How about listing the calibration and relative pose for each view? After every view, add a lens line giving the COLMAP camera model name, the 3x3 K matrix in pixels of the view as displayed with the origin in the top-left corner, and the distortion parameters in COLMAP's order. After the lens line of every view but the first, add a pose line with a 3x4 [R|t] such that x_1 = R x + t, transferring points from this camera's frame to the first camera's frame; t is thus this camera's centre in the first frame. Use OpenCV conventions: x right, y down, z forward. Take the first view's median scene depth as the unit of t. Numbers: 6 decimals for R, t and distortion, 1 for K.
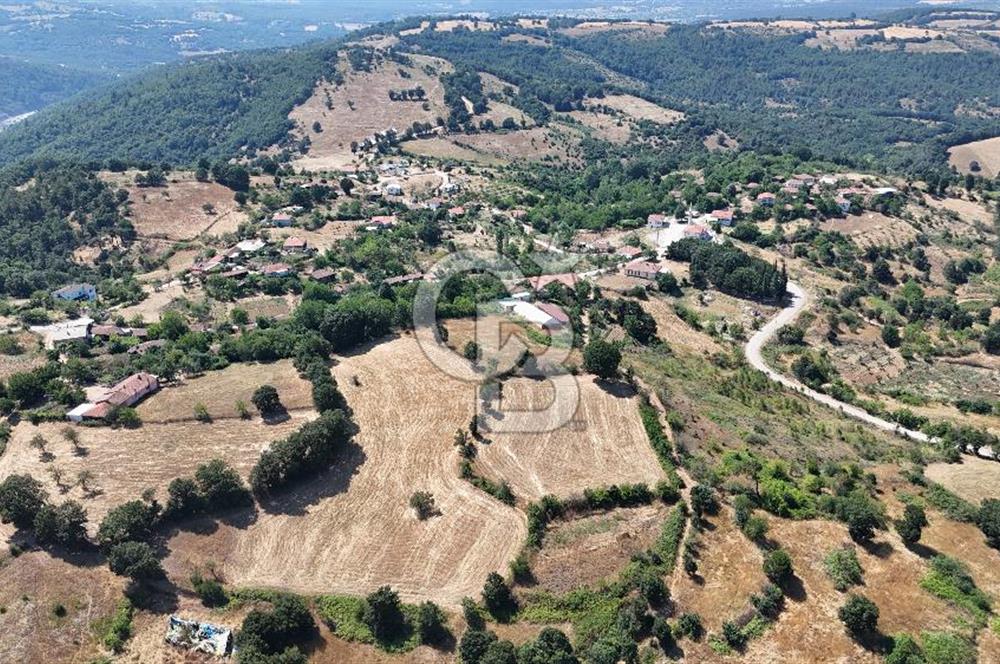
lens RADIAL K [[868.4, 0, 505.1], [0, 868.4, 328.8], [0, 0, 1]] dist [0.073034, -0.084745]
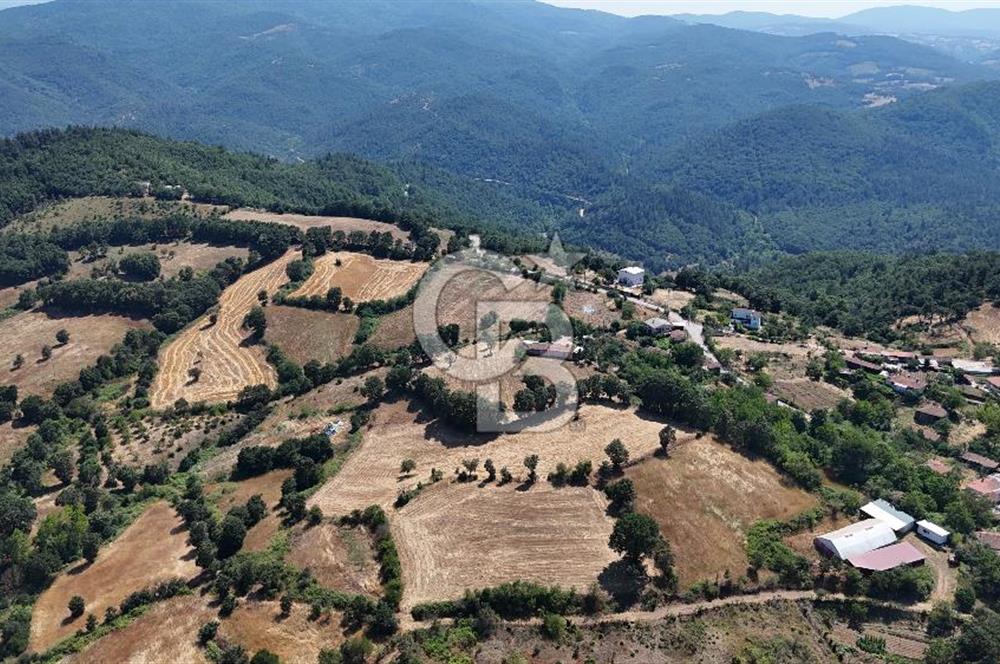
lens RADIAL K [[868.4, 0, 503.1], [0, 868.4, 336.2], [0, 0, 1]] dist [0.073034, -0.084745]
pose [[-0.044154, 0.327121, -0.943950, 0.548777], [-0.386433, 0.865730, 0.318090, -0.223945], [0.921260, 0.378819, 0.088185, 0.514597]]
